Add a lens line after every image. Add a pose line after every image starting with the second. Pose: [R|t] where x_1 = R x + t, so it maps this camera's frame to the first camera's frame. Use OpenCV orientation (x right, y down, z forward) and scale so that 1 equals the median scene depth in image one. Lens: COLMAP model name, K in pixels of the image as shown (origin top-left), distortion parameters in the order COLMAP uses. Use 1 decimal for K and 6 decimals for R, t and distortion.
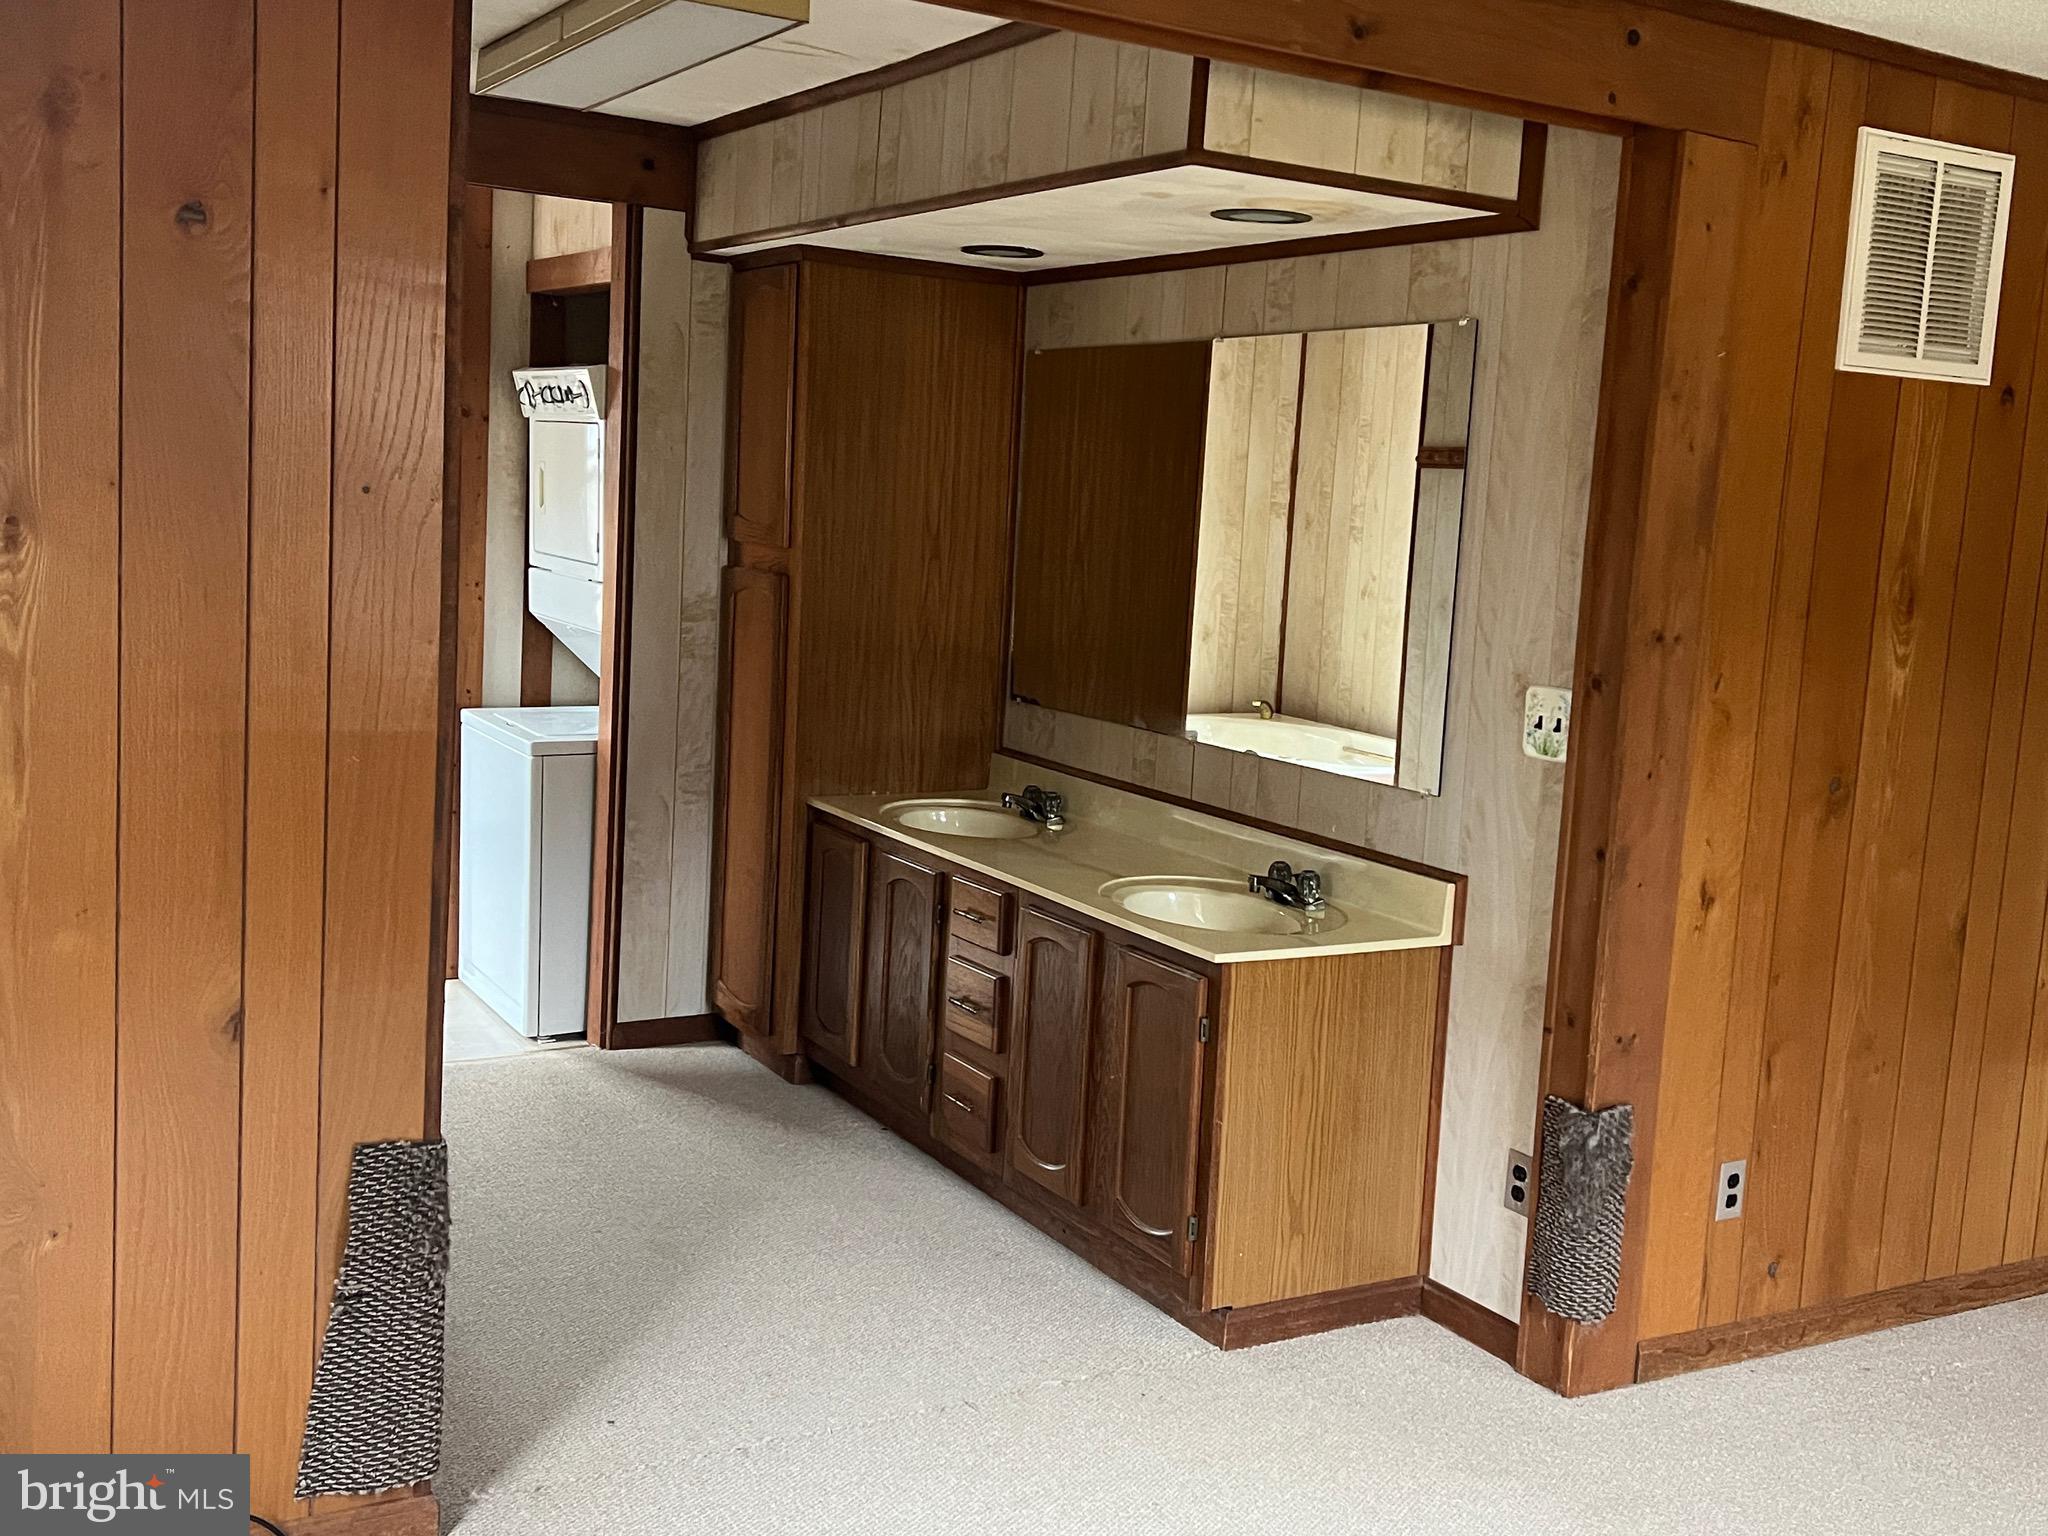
lens RADIAL K [[2066.5, 0, 1022.3], [0, 2066.5, 766.7], [0, 0, 1]] dist [0.032980, 0.000000]
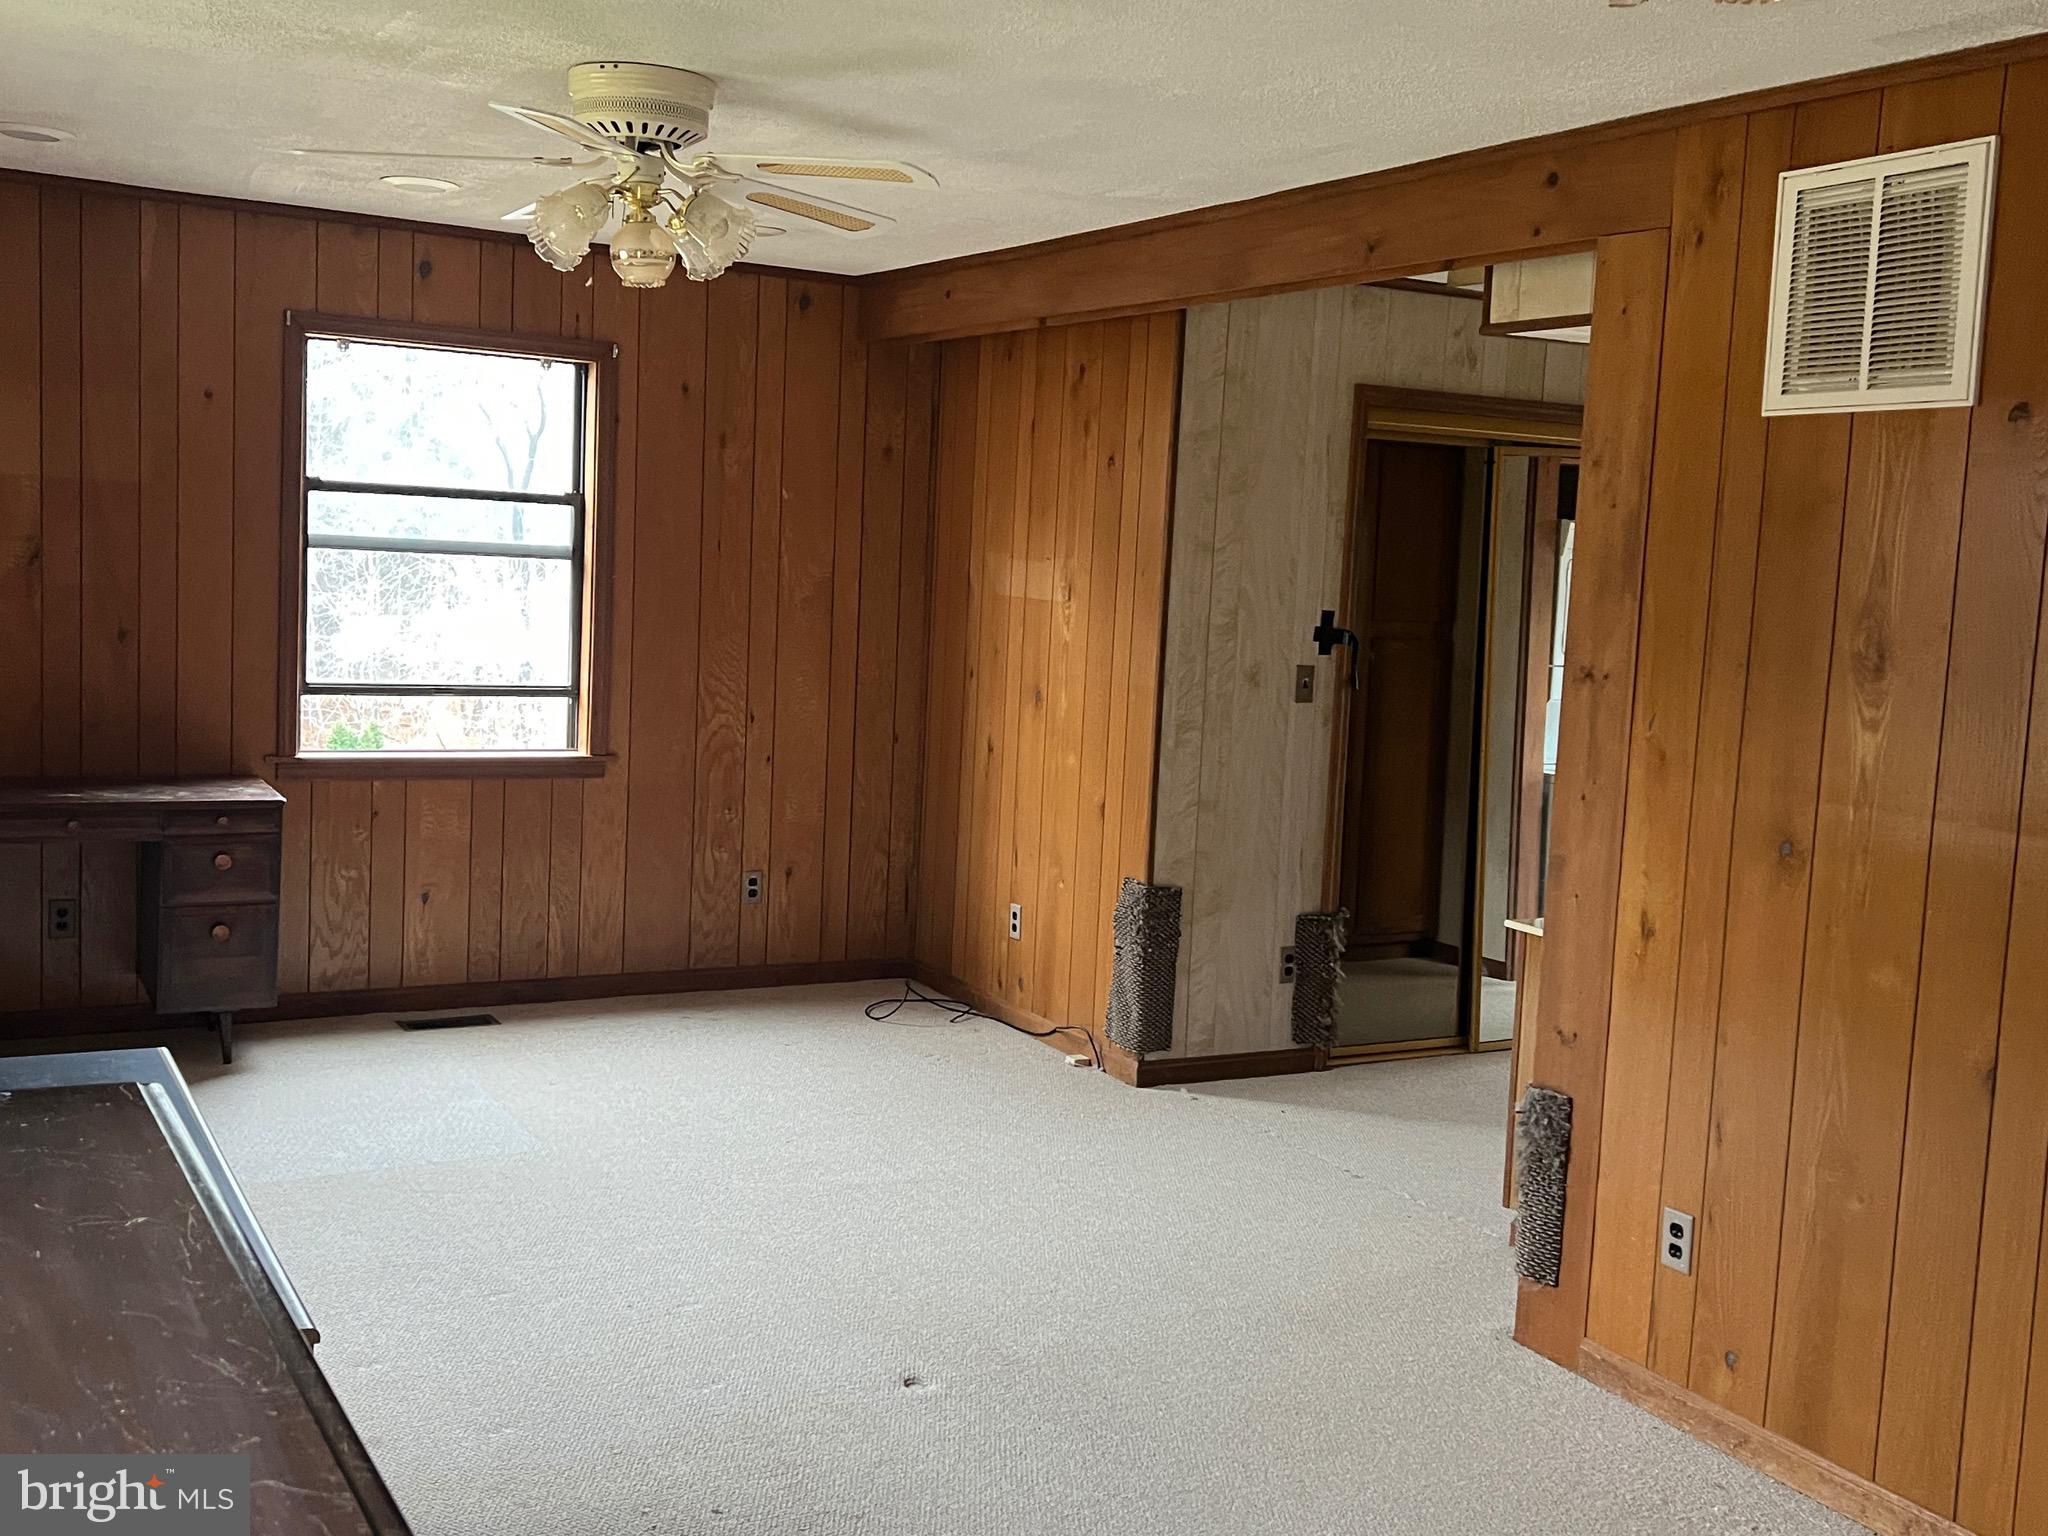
lens RADIAL K [[2066.5, 0, 1015.6], [0, 2066.5, 762.4], [0, 0, 1]] dist [0.032980, 0.000000]
pose [[-0.022030, 0.046301, -0.998685, 1.373069], [-0.175452, 0.983245, 0.049456, -0.015293], [0.984241, 0.176311, -0.013537, 0.681974]]
